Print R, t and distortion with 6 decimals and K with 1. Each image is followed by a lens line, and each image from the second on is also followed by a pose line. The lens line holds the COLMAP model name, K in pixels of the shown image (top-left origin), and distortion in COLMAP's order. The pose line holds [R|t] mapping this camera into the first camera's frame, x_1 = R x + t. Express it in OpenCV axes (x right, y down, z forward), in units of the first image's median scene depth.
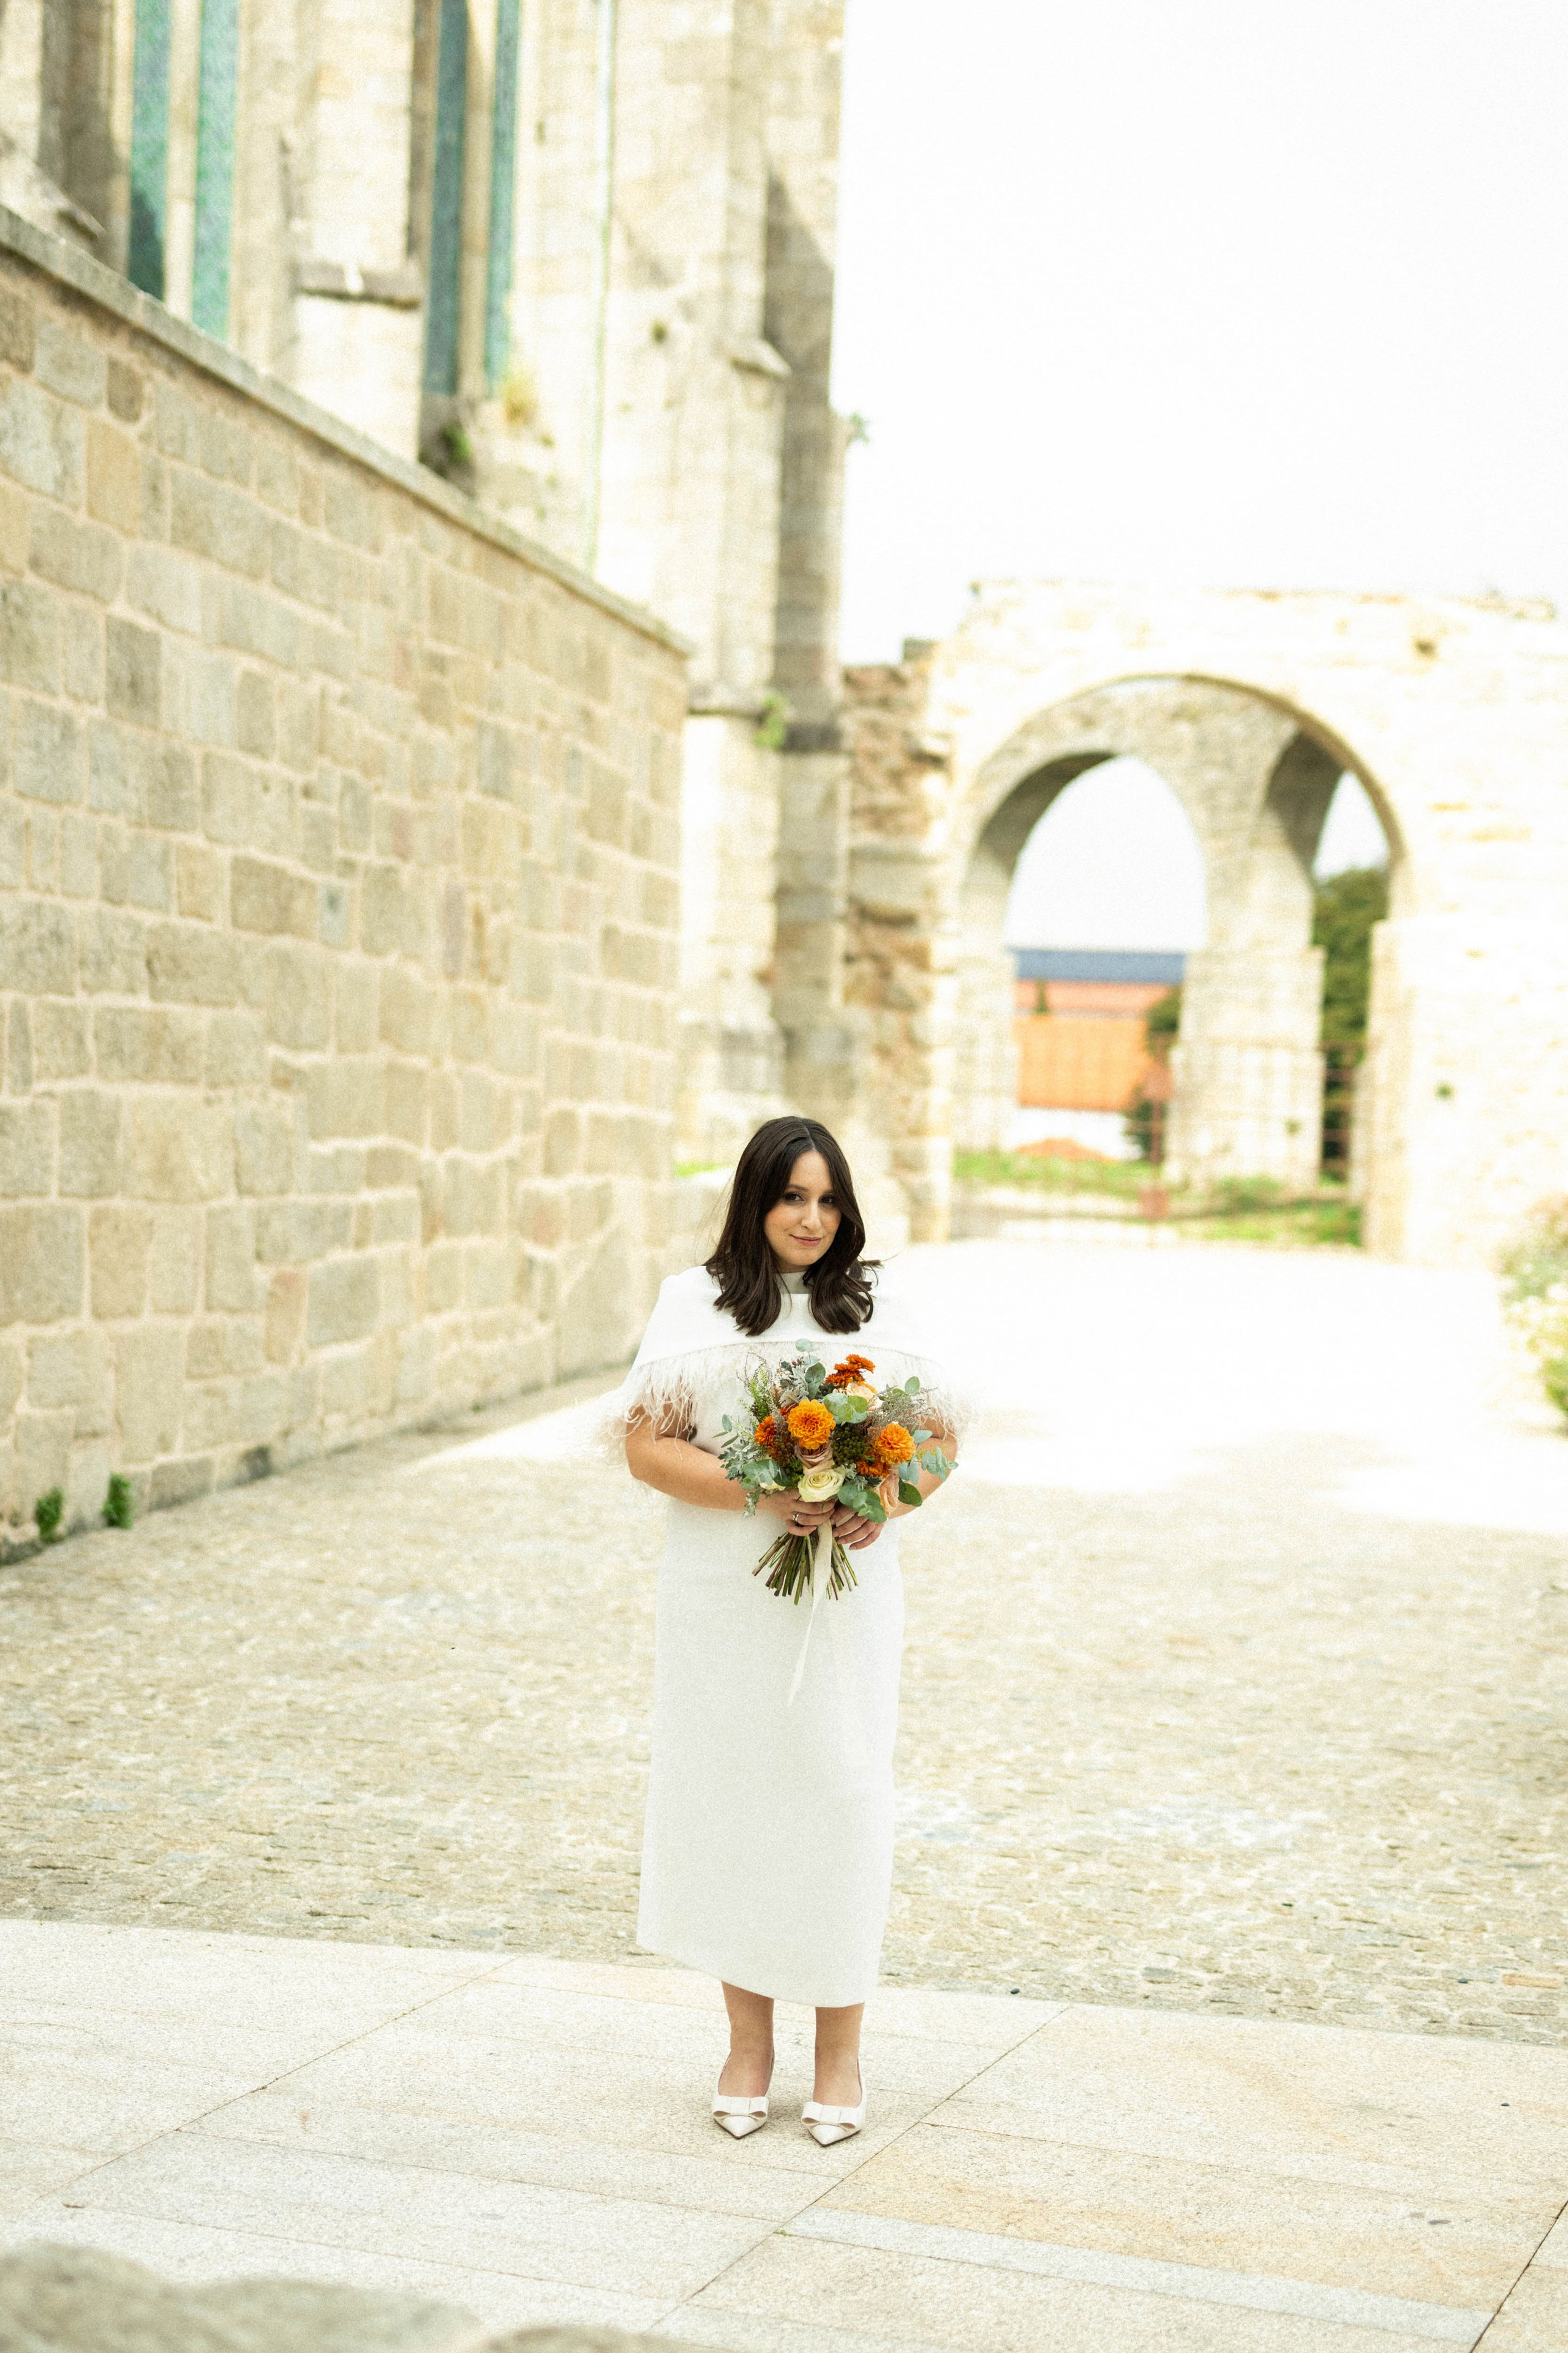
lens RADIAL K [[3318.1, 0, 784.0], [0, 3318.1, 1176.5], [0, 0, 1]] dist [0.060135, 0.051388]
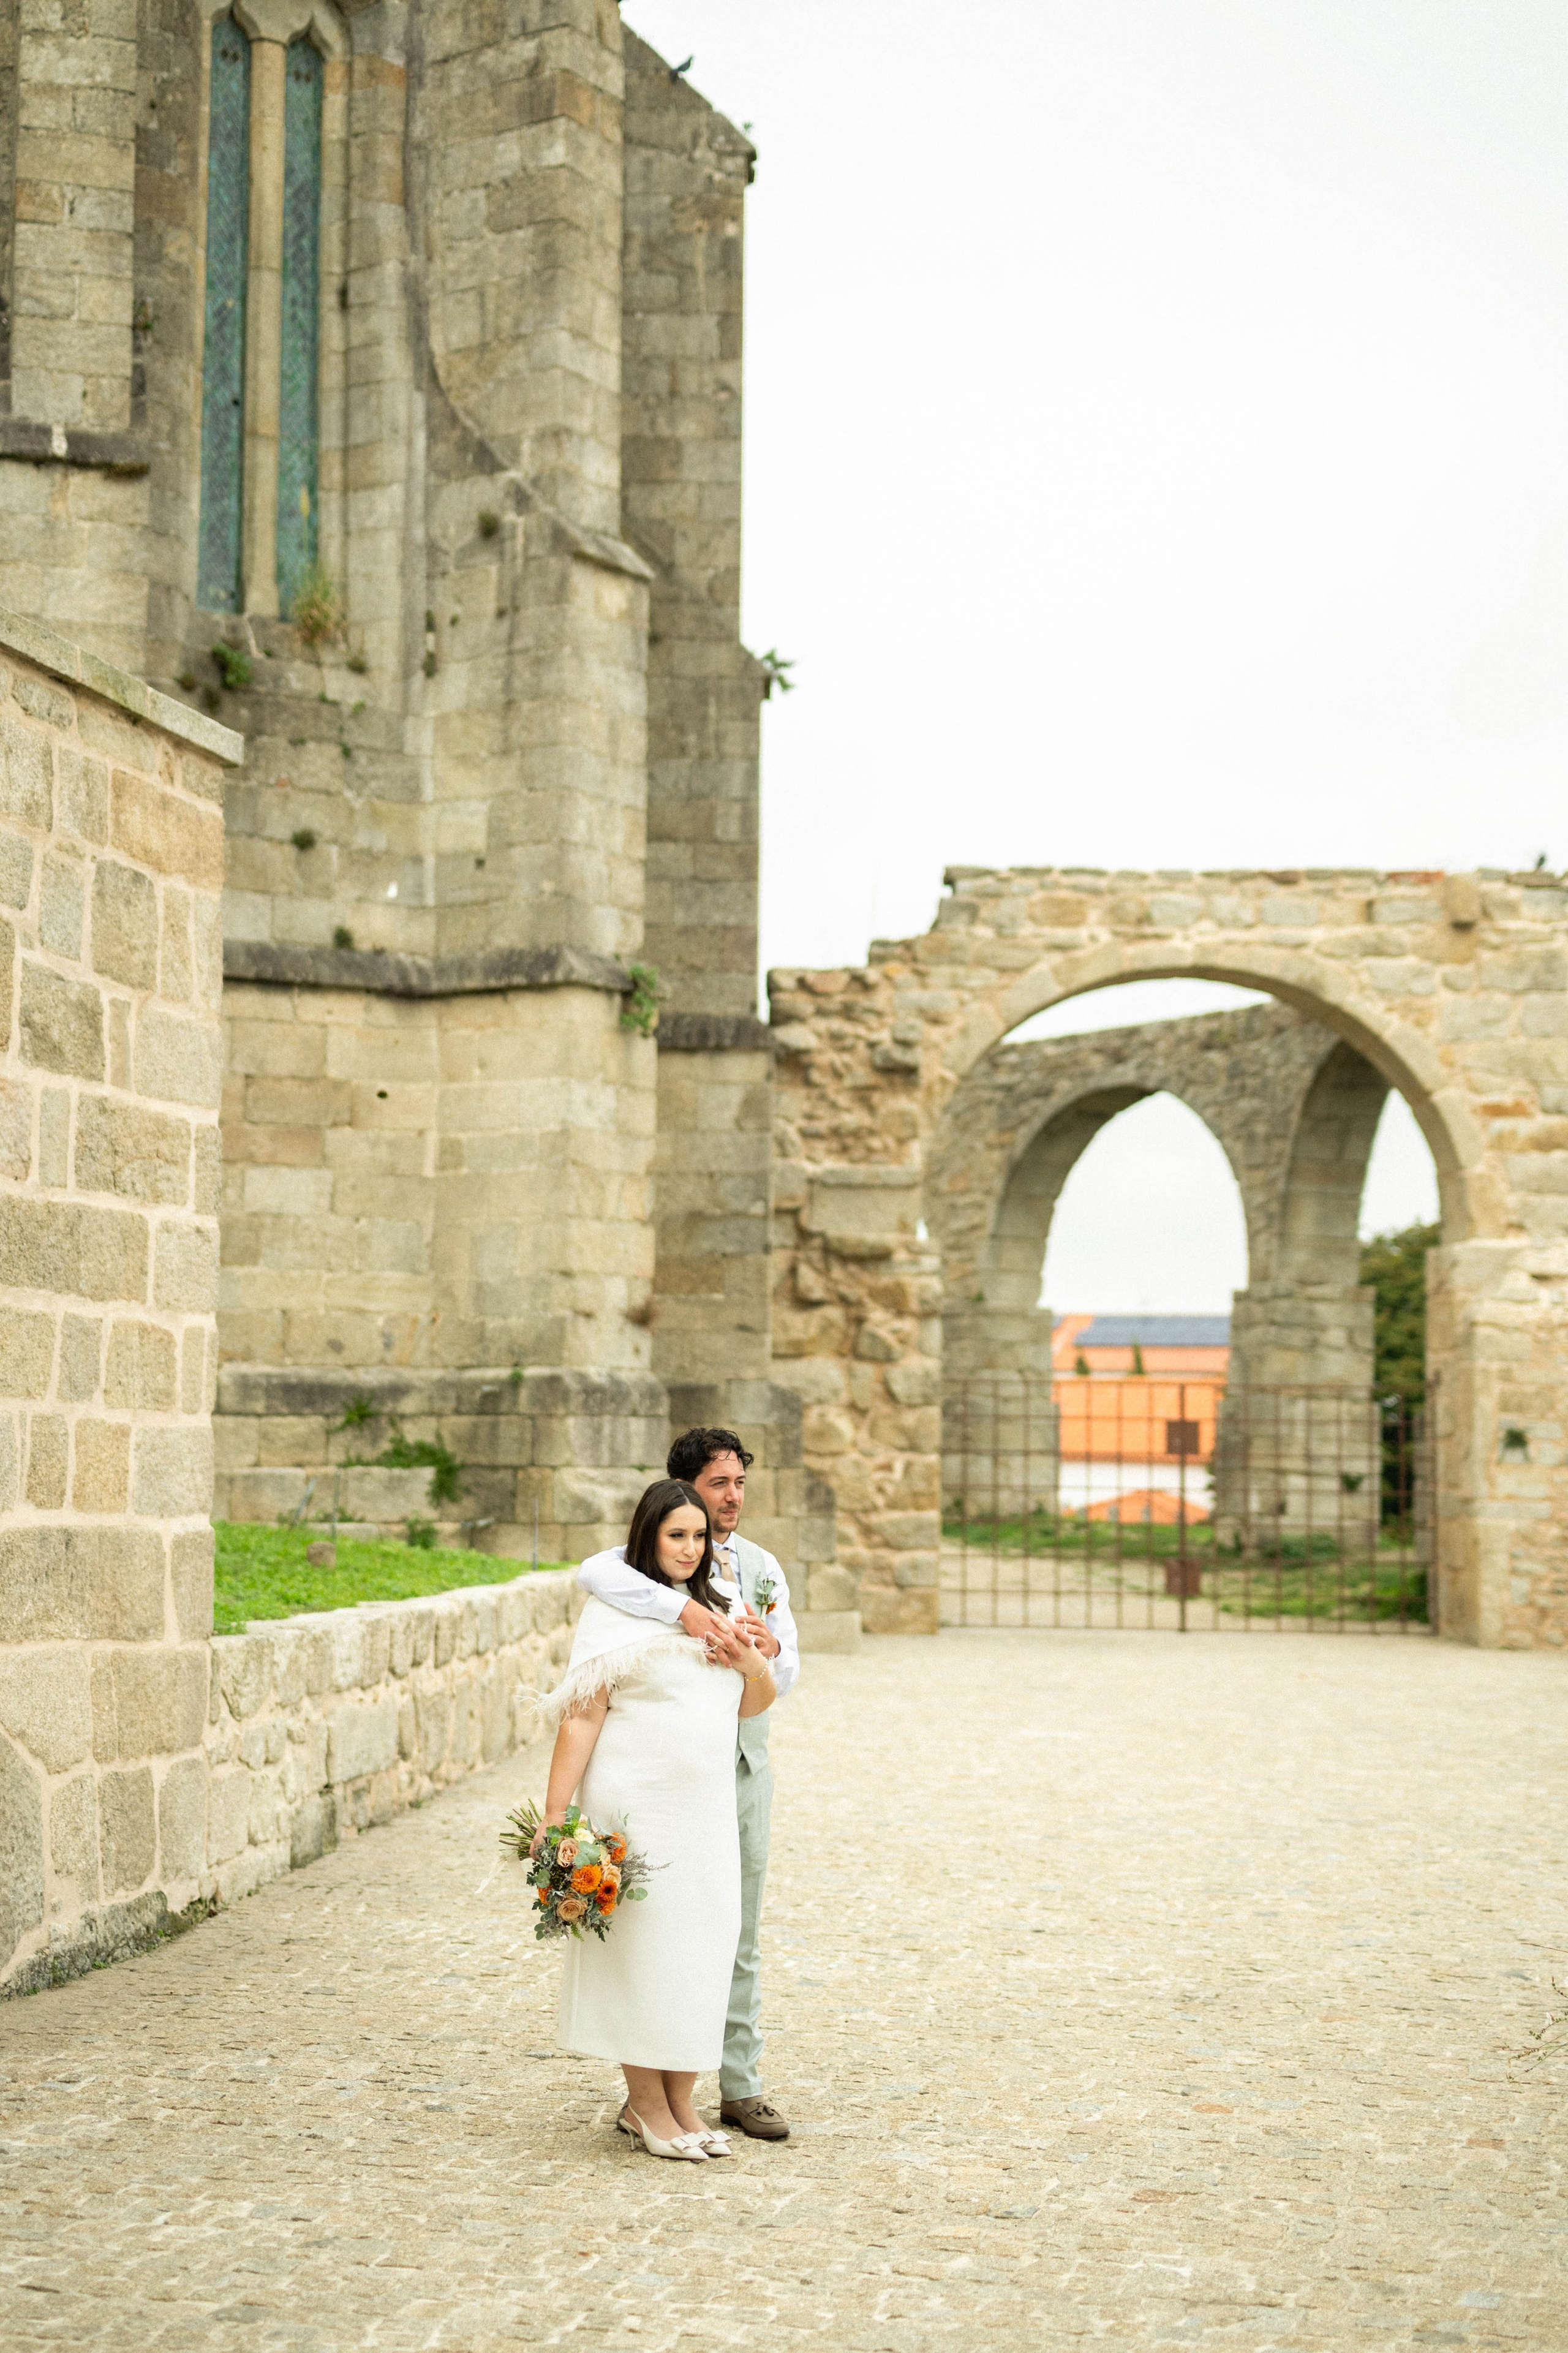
lens RADIAL K [[3305.1, 0, 784.0], [0, 3305.1, 1176.5], [0, 0, 1]] dist [0.177910, -0.429356]
pose [[0.999397, -0.029414, -0.018451, 0.044044], [0.027215, 0.993576, -0.109845, -0.006045], [0.021563, 0.109276, 0.993778, 0.213664]]
